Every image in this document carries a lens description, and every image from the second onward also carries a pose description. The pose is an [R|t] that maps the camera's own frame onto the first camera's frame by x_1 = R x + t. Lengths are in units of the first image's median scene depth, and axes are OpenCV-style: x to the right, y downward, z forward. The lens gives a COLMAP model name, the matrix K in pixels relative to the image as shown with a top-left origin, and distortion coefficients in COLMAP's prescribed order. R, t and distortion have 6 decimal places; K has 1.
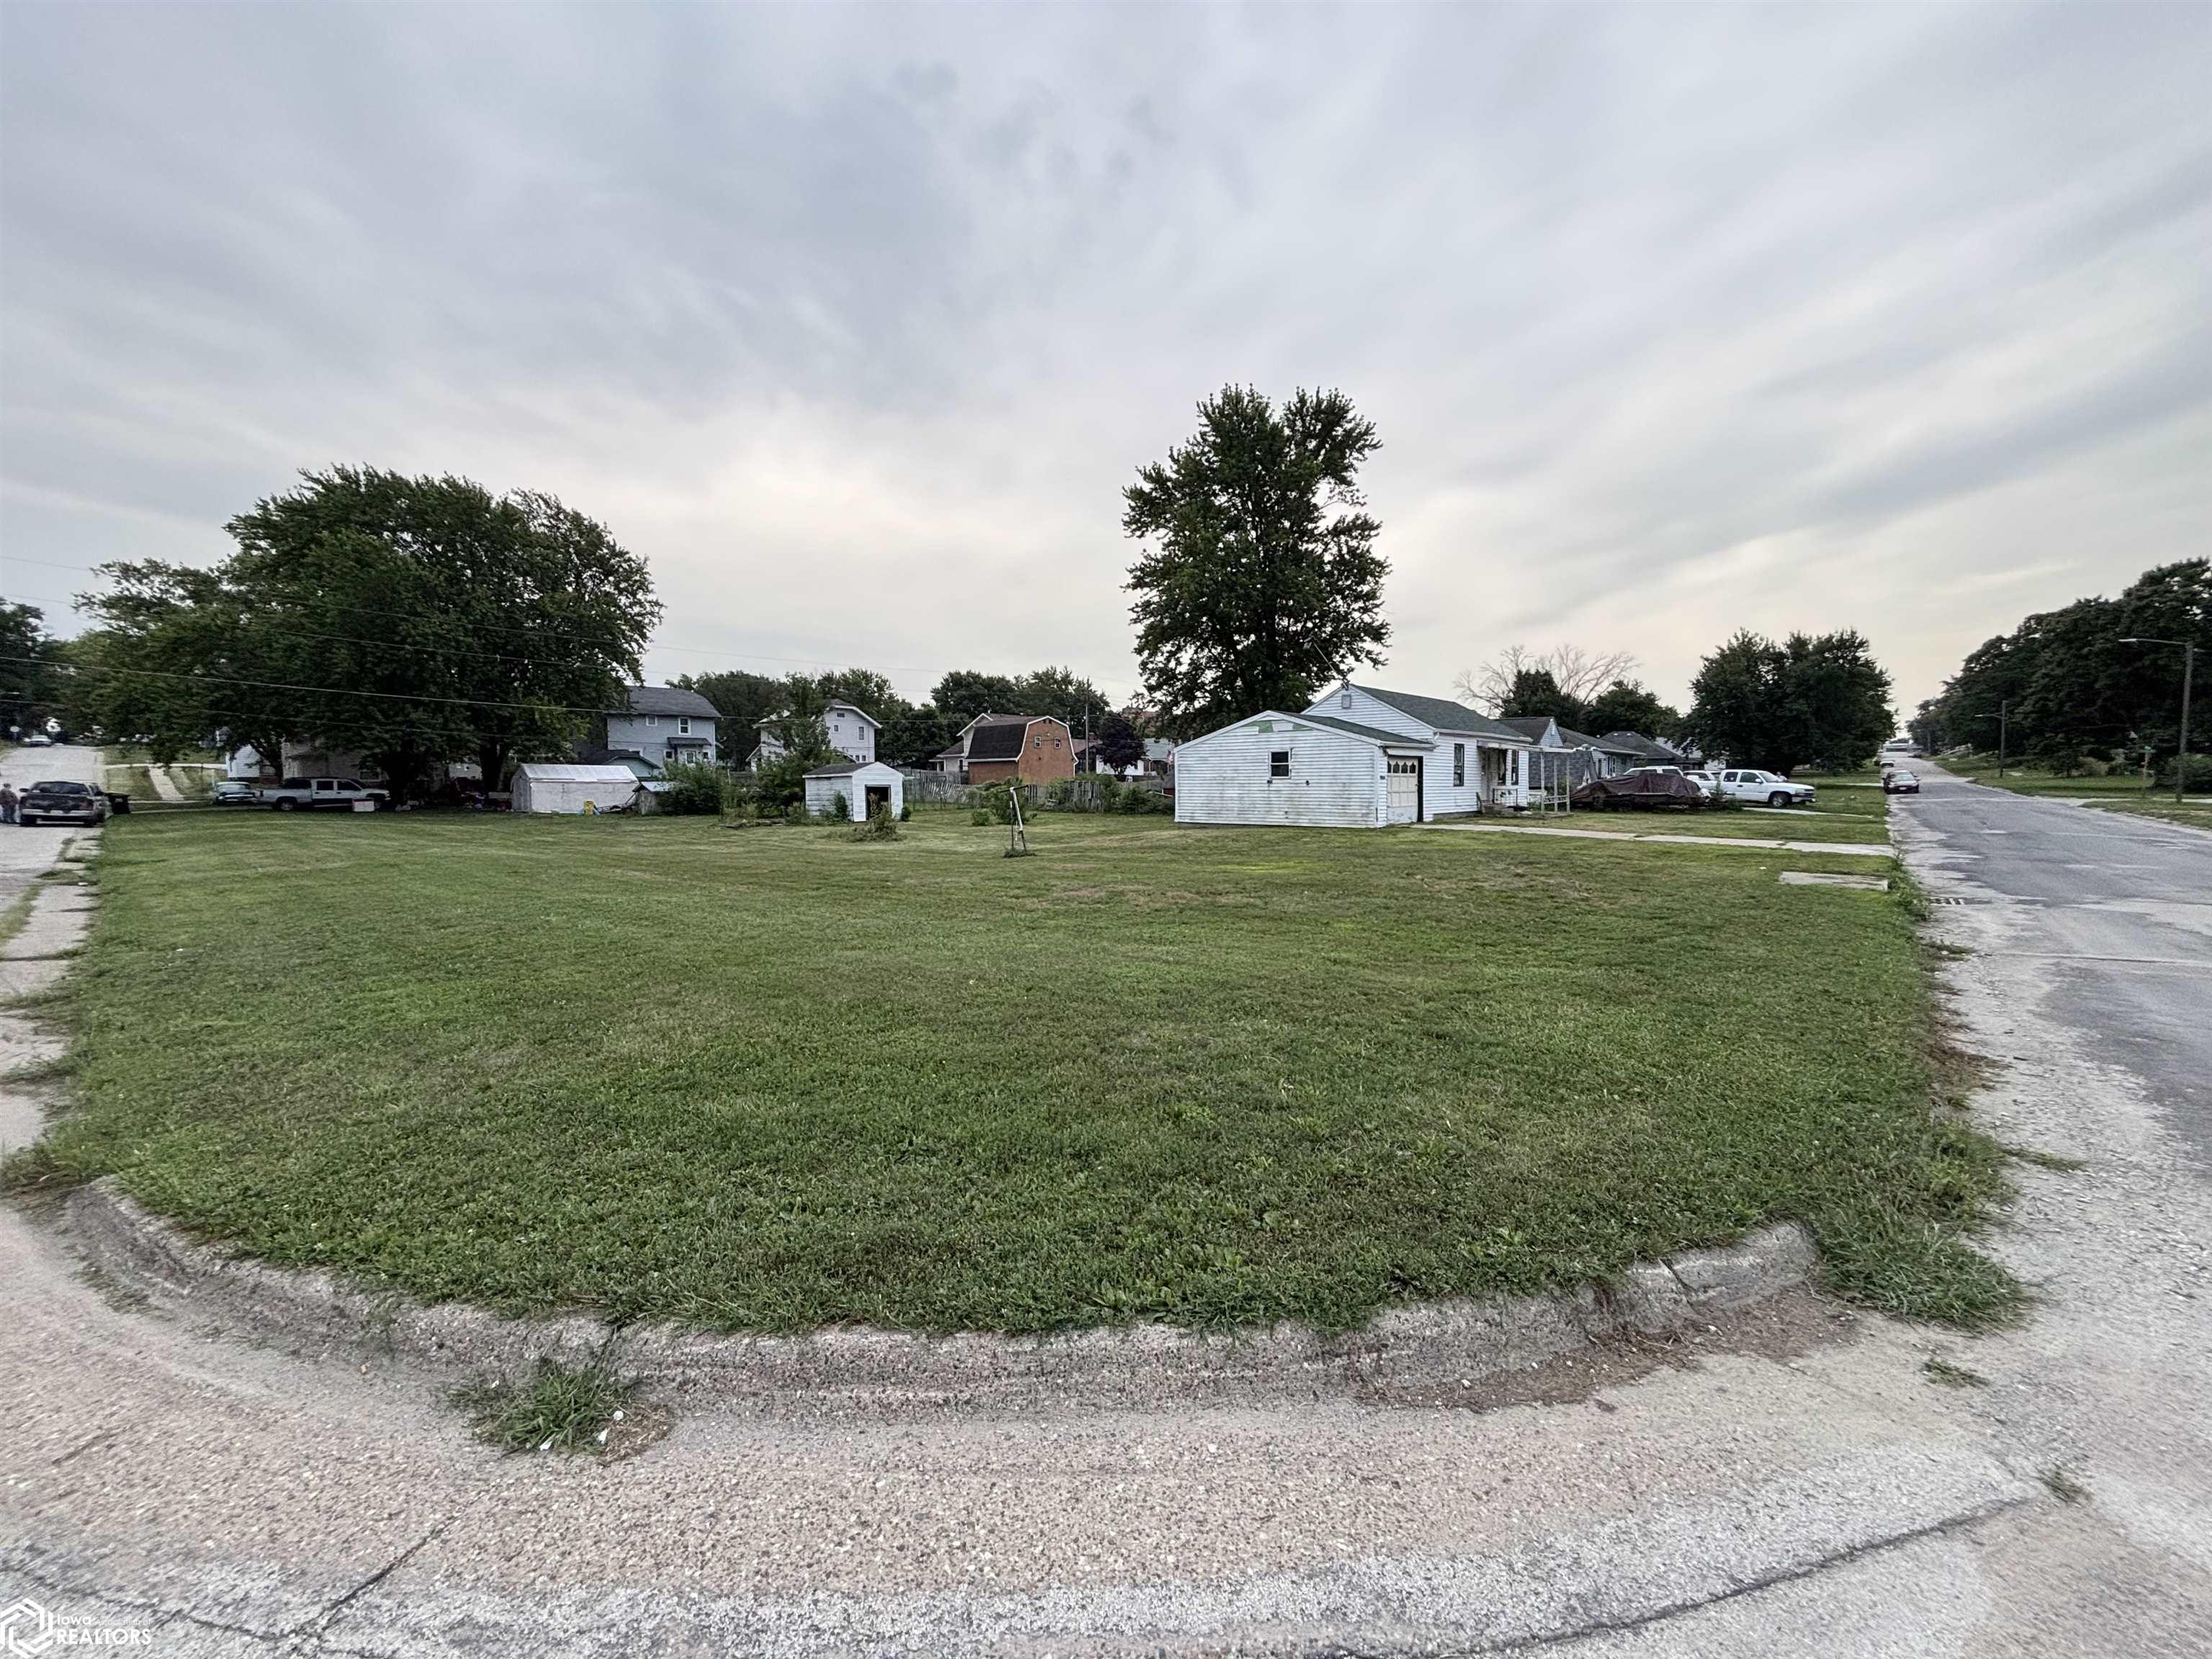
lens RADIAL K [[885.7, 0, 1101.1], [0, 885.7, 832.2], [0, 0, 1]] dist [-0.002573, -0.000566]
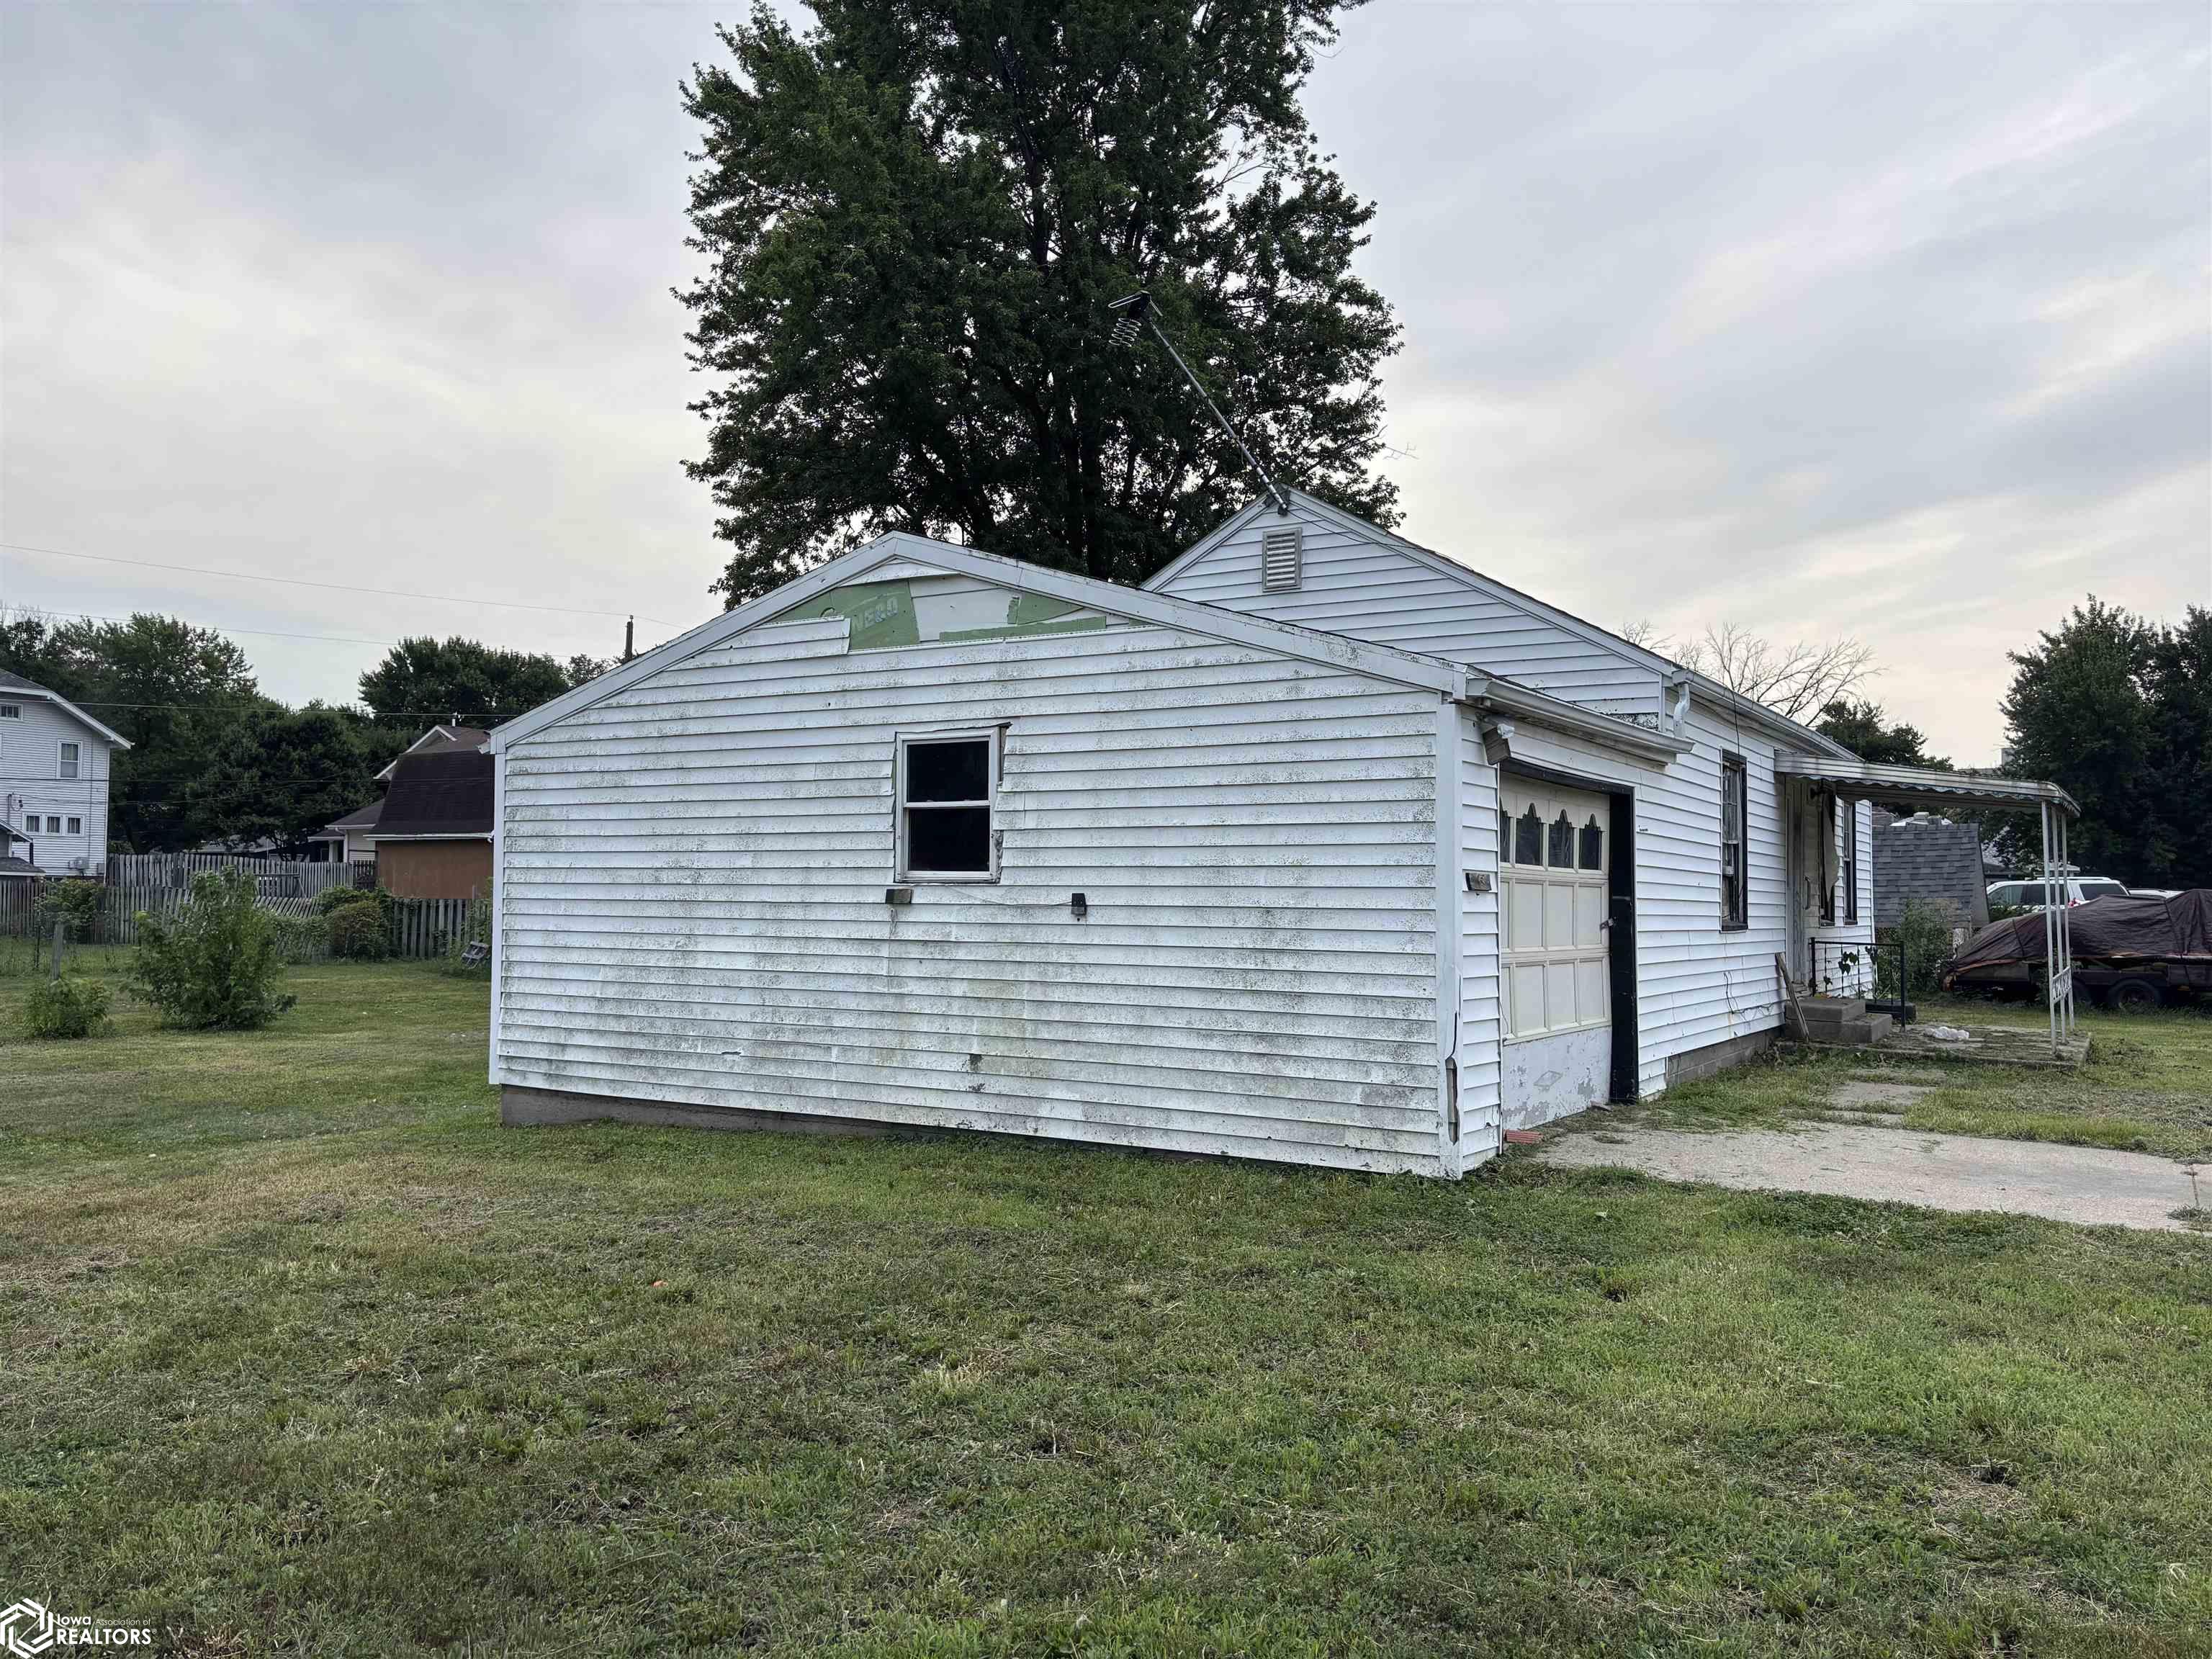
lens RADIAL K [[1675.0, 0, 1098.4], [0, 1675.0, 834.6], [0, 0, 1]] dist [0.033461, -0.036998]
pose [[0.987612, 0.021404, 0.155447, 0.095698], [-0.006546, 0.995410, -0.095474, -0.019447], [-0.156777, 0.093273, 0.983220, 0.342461]]
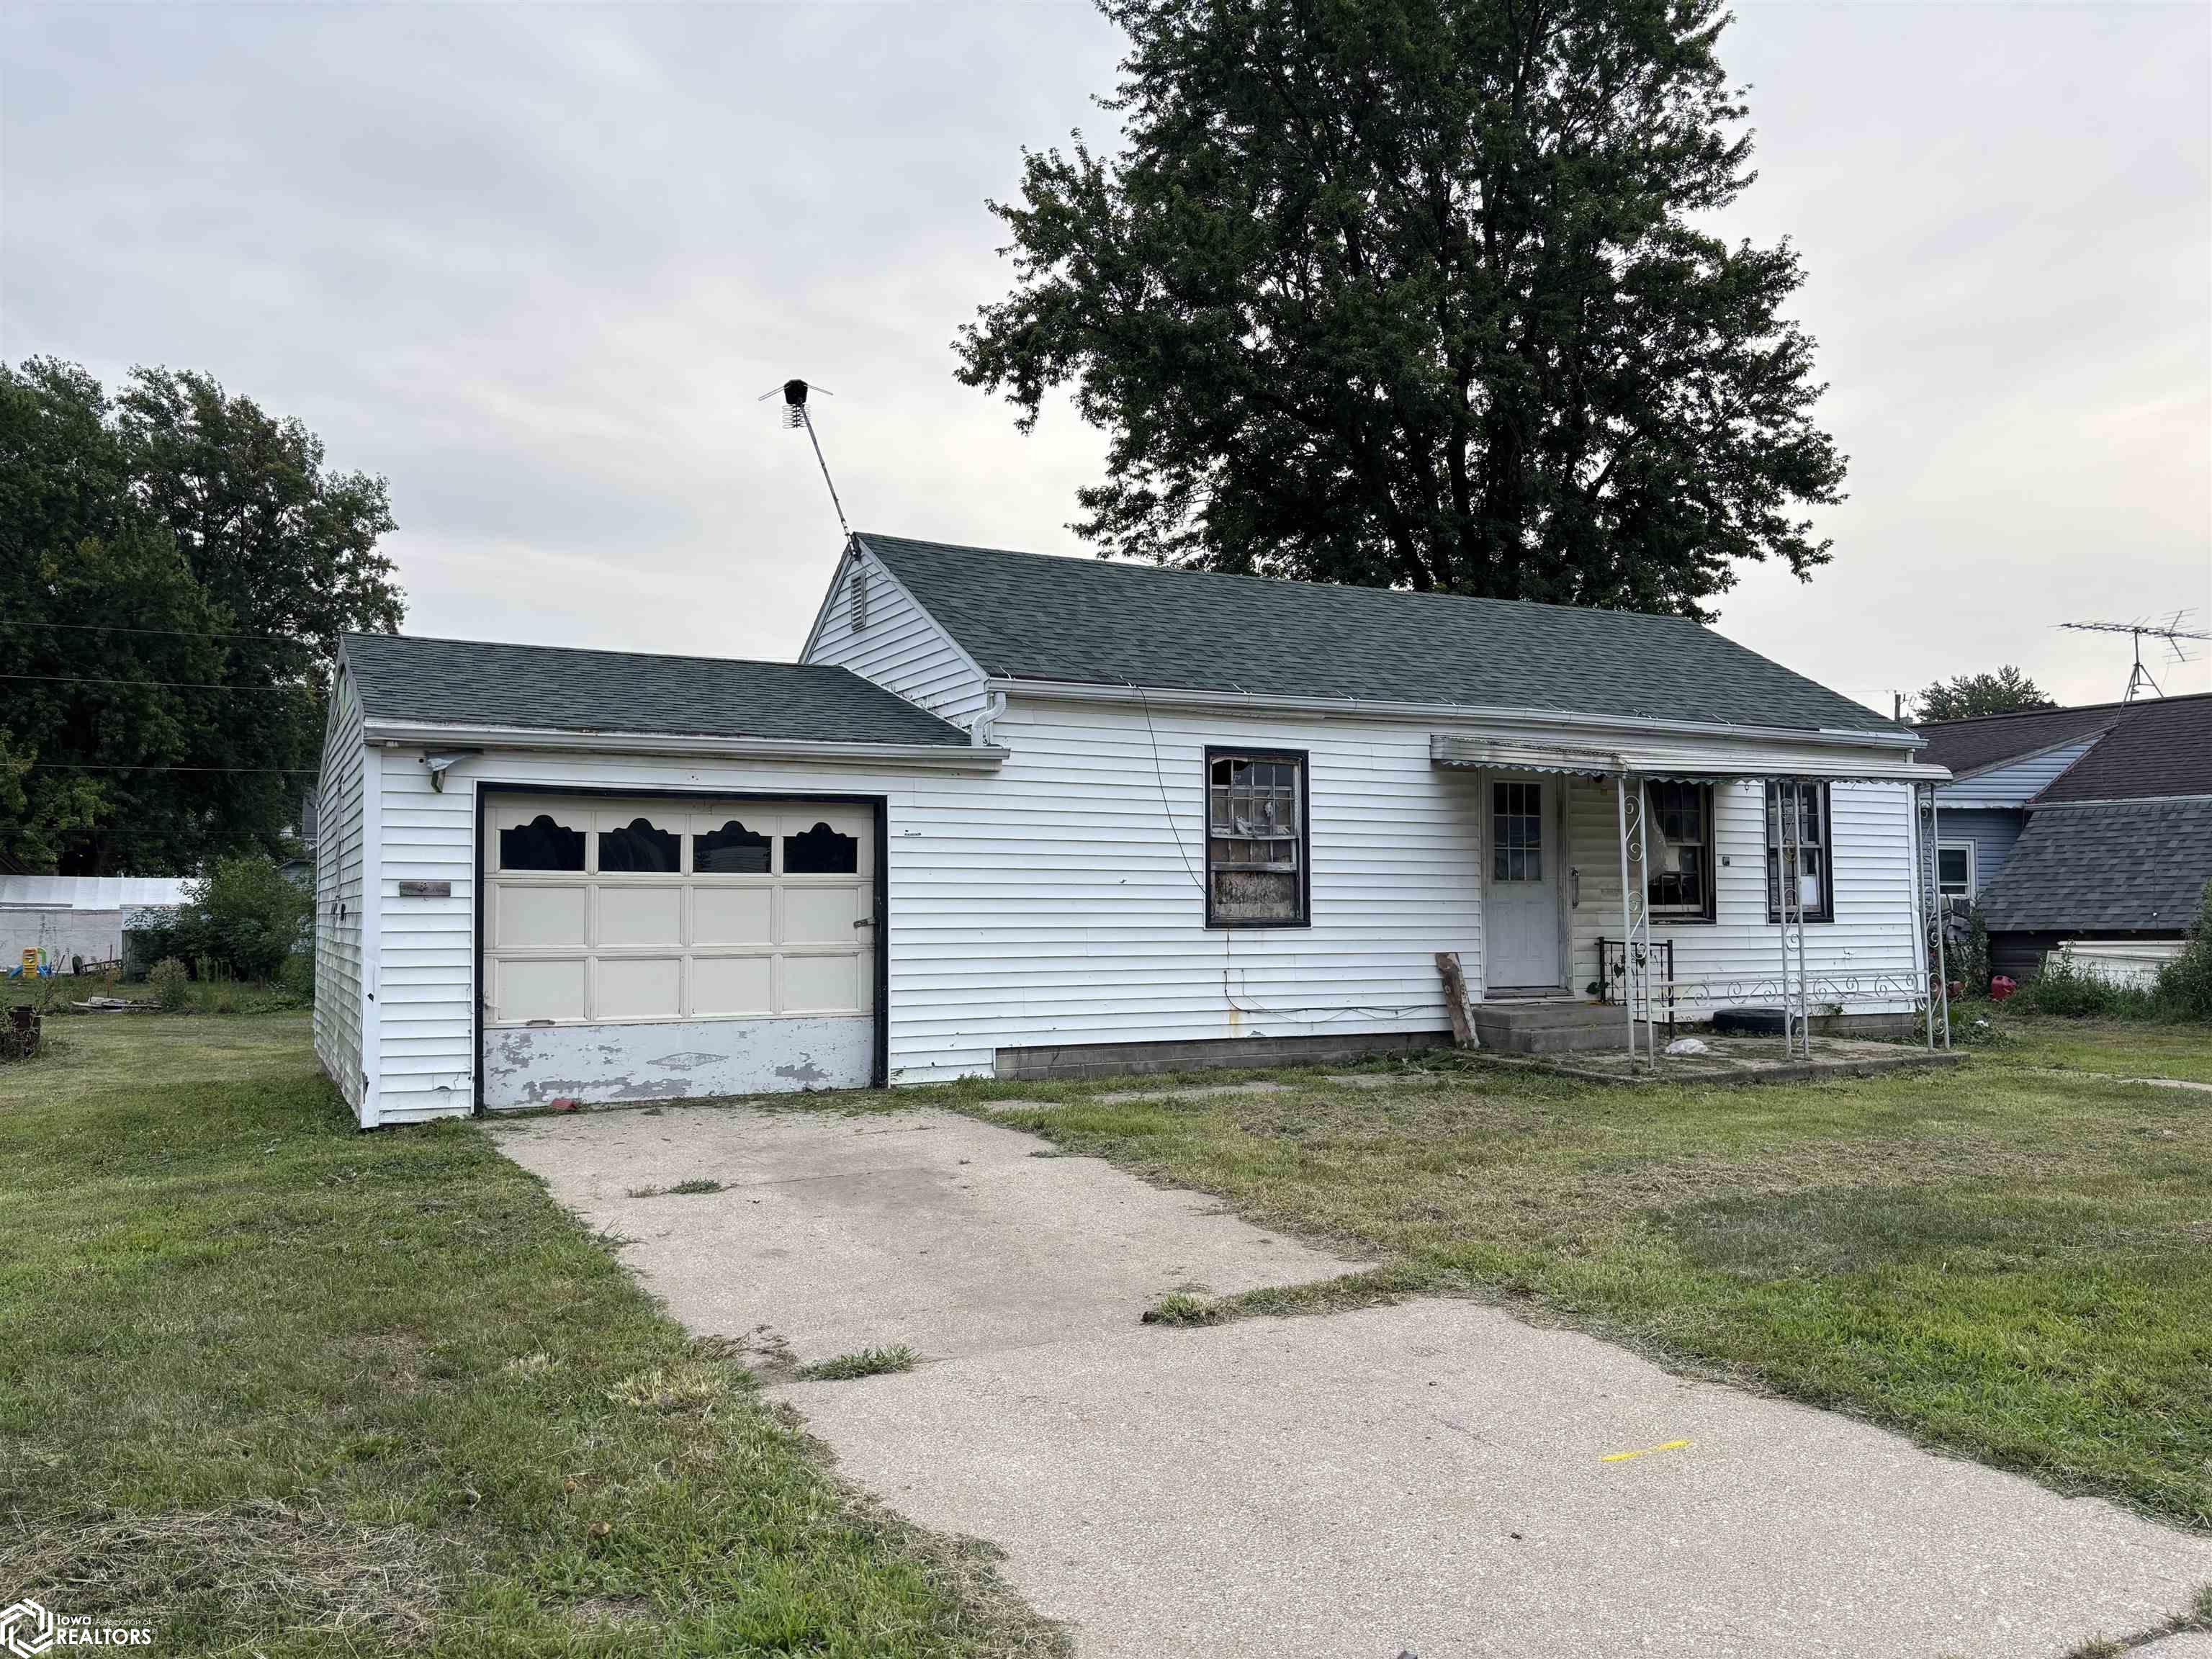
lens RADIAL K [[1675.0, 0, 1126.8], [0, 1675.0, 823.0], [0, 0, 1]] dist [0.033461, -0.036998]
pose [[0.935117, -0.018315, -0.353866, 0.313582], [-0.020089, 0.994317, -0.104548, -0.019161], [0.353770, 0.104873, 0.929435, 0.340565]]
